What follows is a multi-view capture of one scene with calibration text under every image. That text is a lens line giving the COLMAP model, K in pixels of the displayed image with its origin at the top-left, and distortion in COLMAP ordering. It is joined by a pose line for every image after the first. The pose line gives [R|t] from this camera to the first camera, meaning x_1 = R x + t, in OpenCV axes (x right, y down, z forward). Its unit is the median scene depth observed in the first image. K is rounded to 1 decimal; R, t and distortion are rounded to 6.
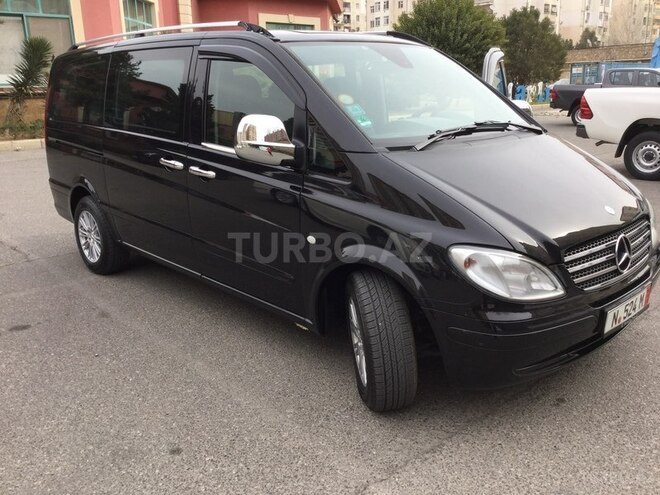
lens RADIAL K [[588.6, 0, 332.2], [0, 588.6, 250.4], [0, 0, 1]] dist [0.105861, -0.190636]
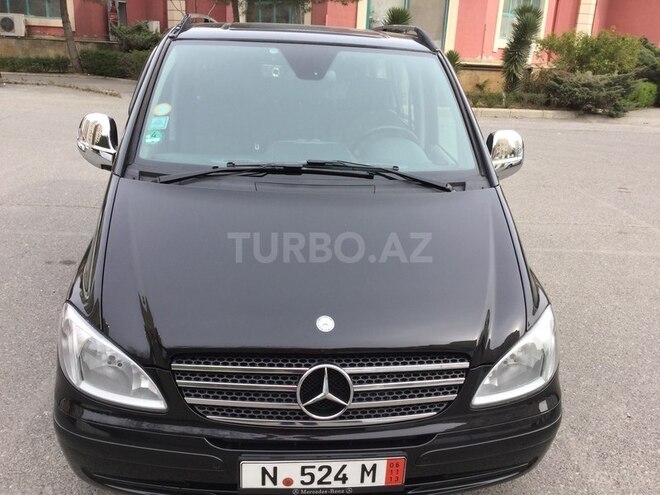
lens RADIAL K [[588.6, 0, 332.2], [0, 588.6, 250.4], [0, 0, 1]] dist [0.105861, -0.190636]
pose [[0.783954, 0.254946, -0.566056, 0.416616], [-0.230827, 0.966121, 0.115450, -0.113971], [0.576312, 0.040153, 0.816243, 0.230288]]
